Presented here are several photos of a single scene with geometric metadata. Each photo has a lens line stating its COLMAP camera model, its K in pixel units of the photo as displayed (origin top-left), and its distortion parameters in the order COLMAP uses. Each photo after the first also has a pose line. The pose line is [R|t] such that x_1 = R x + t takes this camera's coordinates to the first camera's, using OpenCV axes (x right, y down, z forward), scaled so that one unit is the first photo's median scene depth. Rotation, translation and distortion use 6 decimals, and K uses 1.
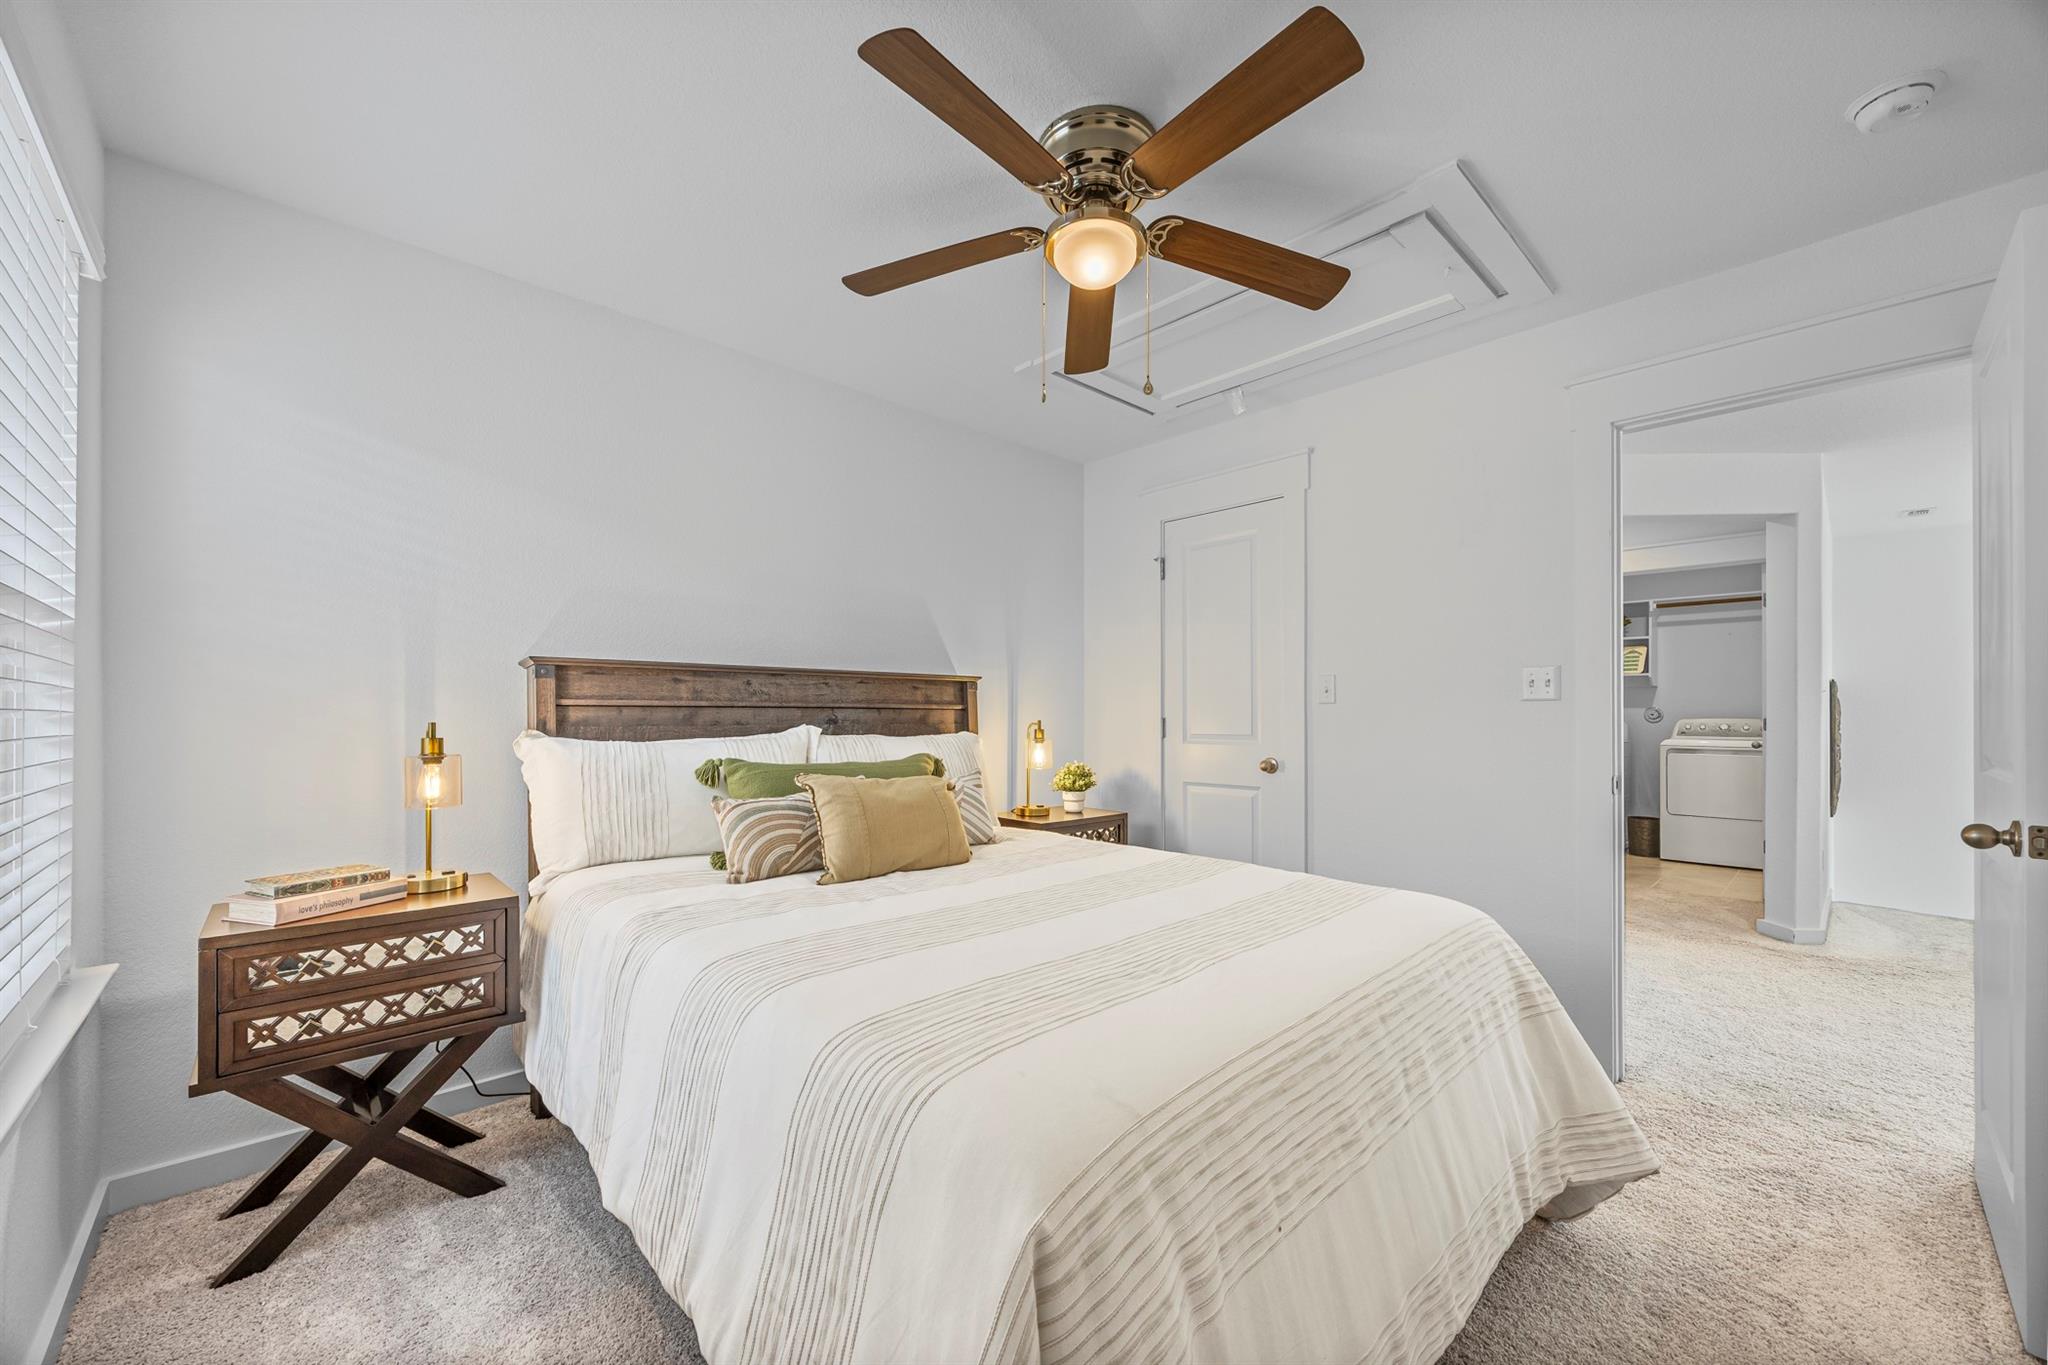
lens RADIAL K [[797.0, 0, 1033.5], [0, 797.0, 679.1], [0, 0, 1]] dist [0.006416, -0.003343]
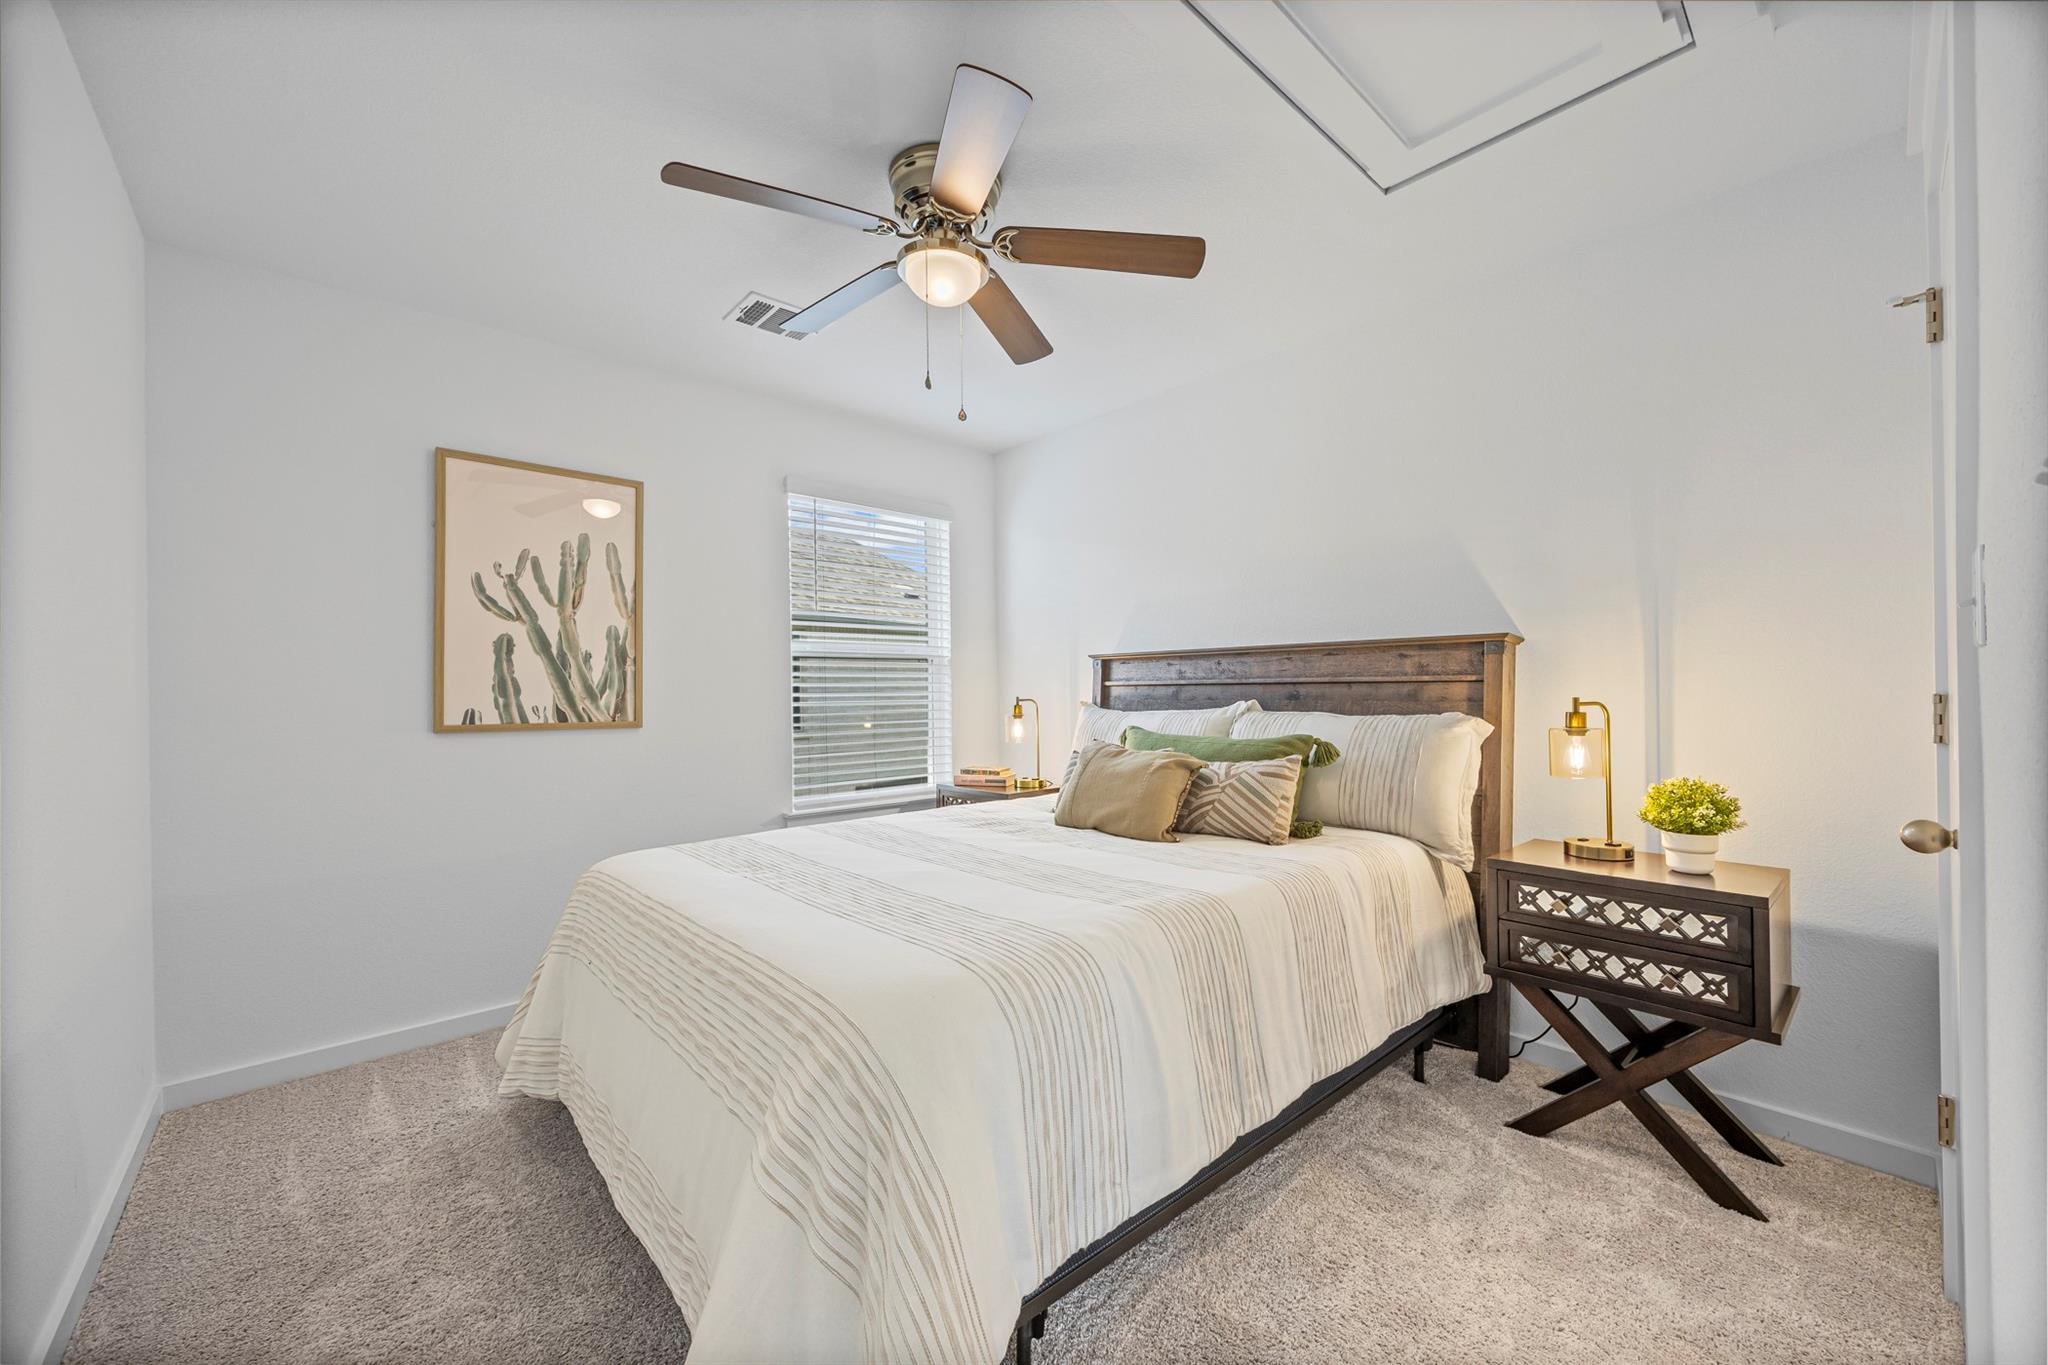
lens RADIAL K [[797.0, 0, 1021.8], [0, 797.0, 690.4], [0, 0, 1]] dist [0.006416, -0.003343]
pose [[-0.038098, -0.002617, -0.999271, 0.617815], [0.051011, 0.998688, -0.004561, 0.027251], [0.997971, -0.051147, -0.037915, 0.601325]]
